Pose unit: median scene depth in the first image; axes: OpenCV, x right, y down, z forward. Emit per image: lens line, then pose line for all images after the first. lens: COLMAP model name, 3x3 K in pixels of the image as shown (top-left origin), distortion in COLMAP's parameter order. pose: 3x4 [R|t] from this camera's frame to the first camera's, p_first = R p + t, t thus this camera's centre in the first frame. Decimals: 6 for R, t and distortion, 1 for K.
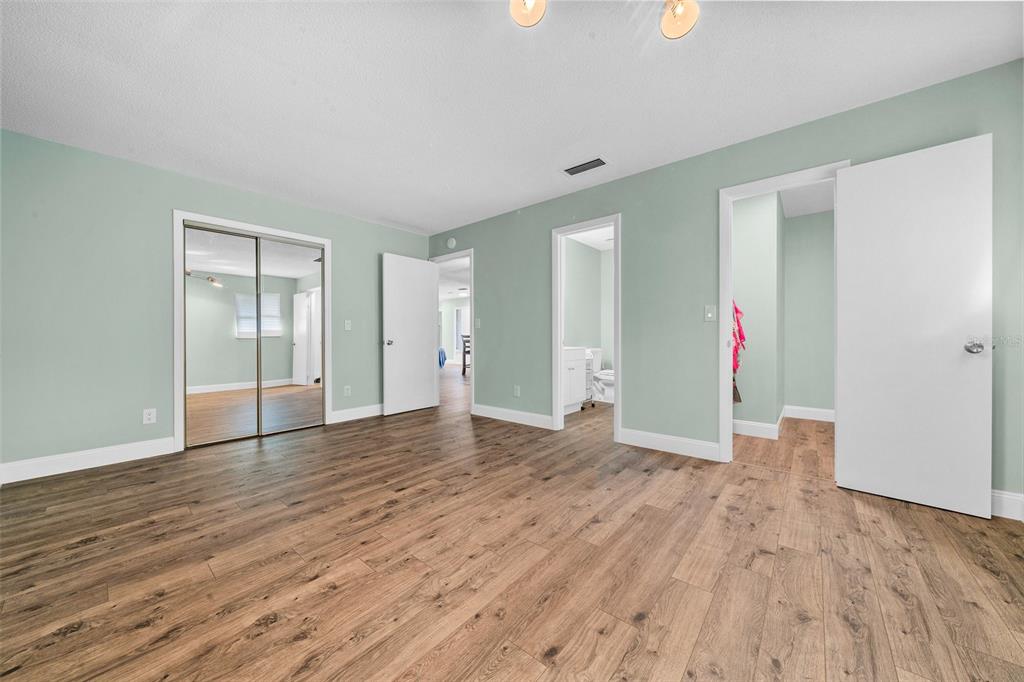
lens RADIAL K [[363.2, 0, 513.6], [0, 363.2, 337.9], [0, 0, 1]] dist [0.000084, 0.000015]
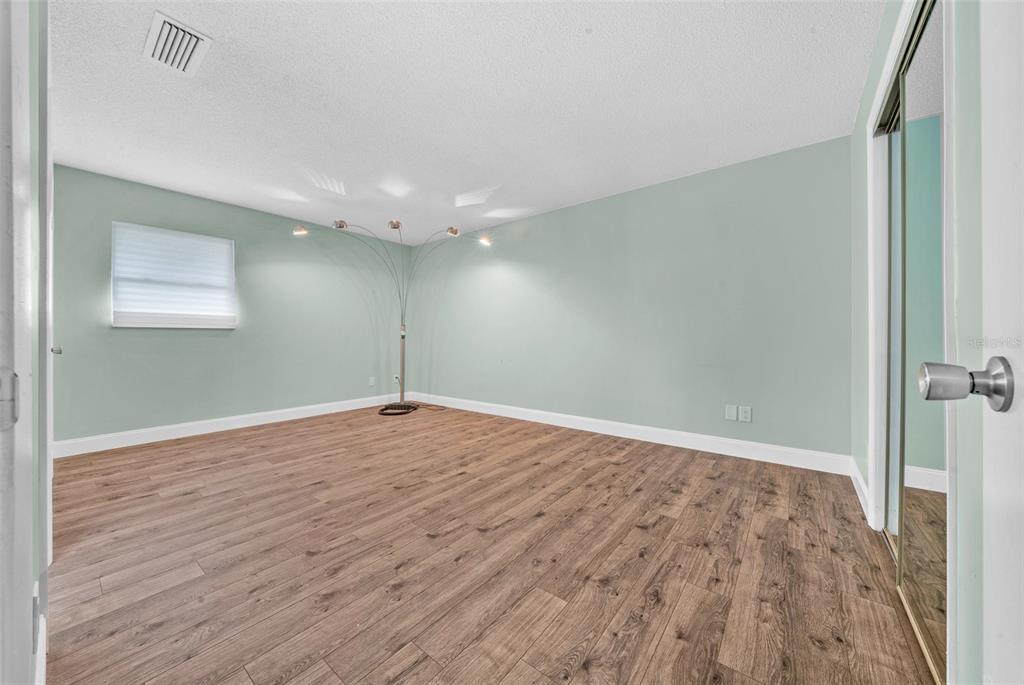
lens RADIAL K [[363.2, 0, 509.8], [0, 363.2, 340.7], [0, 0, 1]] dist [0.000084, 0.000015]
pose [[-0.999485, 0.008066, -0.031055, -0.416093], [0.007906, 0.999955, 0.005257, 0.001322], [0.031096, 0.005009, -0.999504, 2.074398]]
